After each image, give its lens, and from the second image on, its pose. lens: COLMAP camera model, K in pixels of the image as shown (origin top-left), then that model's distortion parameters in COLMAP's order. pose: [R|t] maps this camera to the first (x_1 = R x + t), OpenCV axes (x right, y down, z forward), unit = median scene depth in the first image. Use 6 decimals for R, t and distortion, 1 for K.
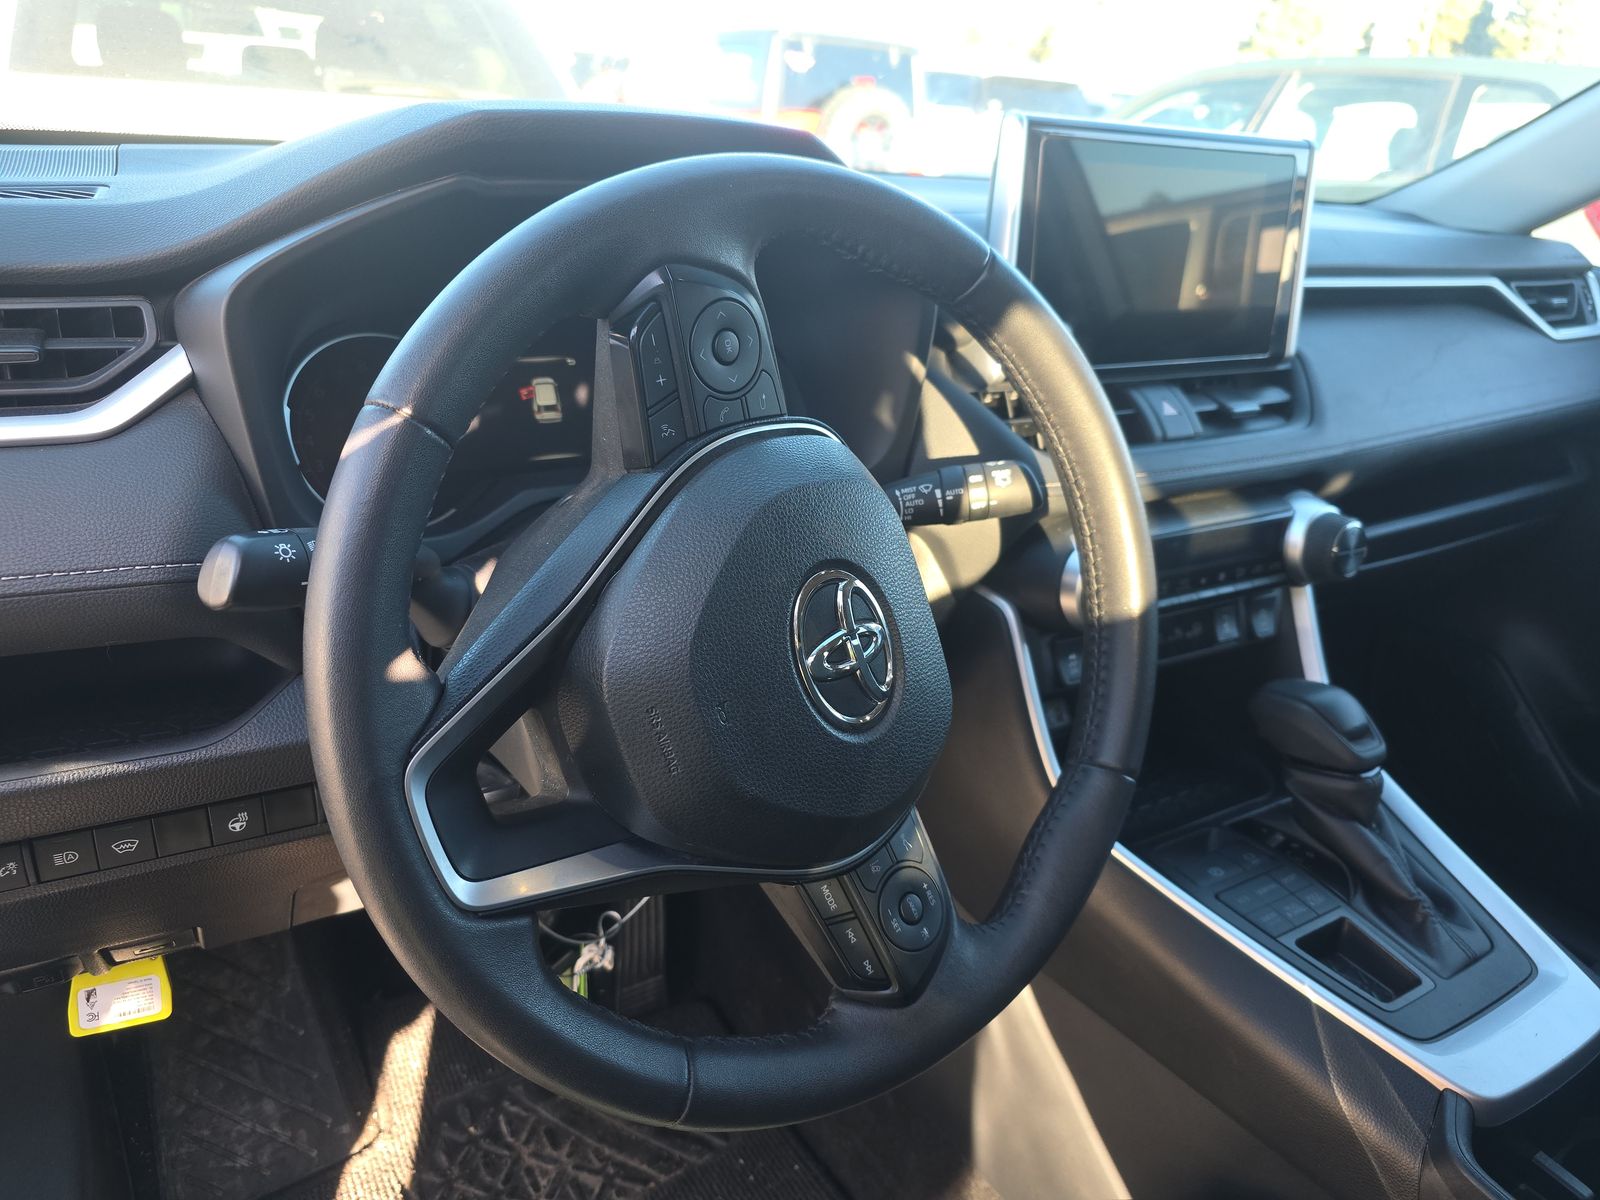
lens RADIAL K [[1065.3, 0, 806.5], [0, 1065.3, 602.4], [0, 0, 1]] dist [0.020499, -0.012614]
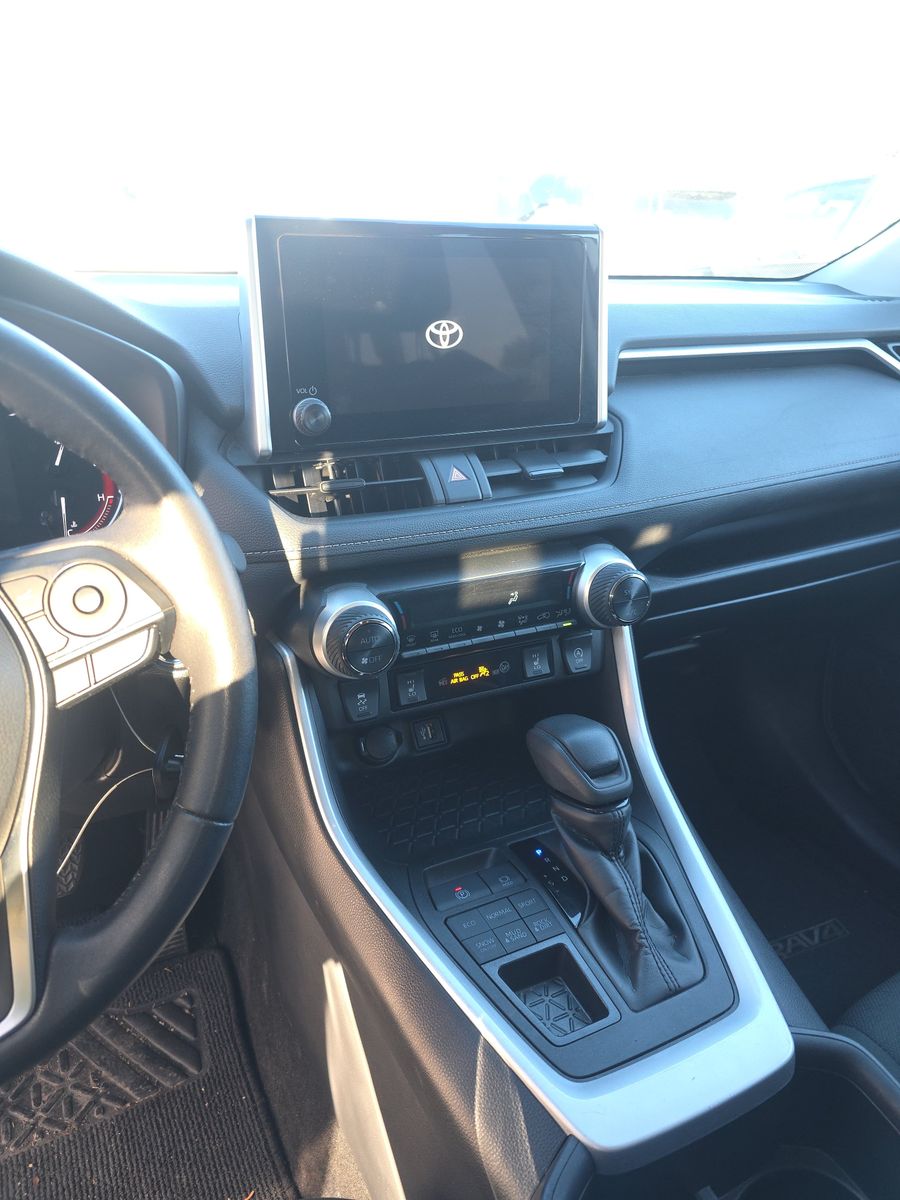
lens RADIAL K [[799.0, 0, 446.1], [0, 799.0, 602.7], [0, 0, 1]] dist [0.020499, -0.012614]
pose [[0.993794, -0.004733, -0.111139, 0.395547], [0.005660, 0.999952, 0.008029, -0.049810], [0.111096, -0.008608, 0.993772, 0.148978]]
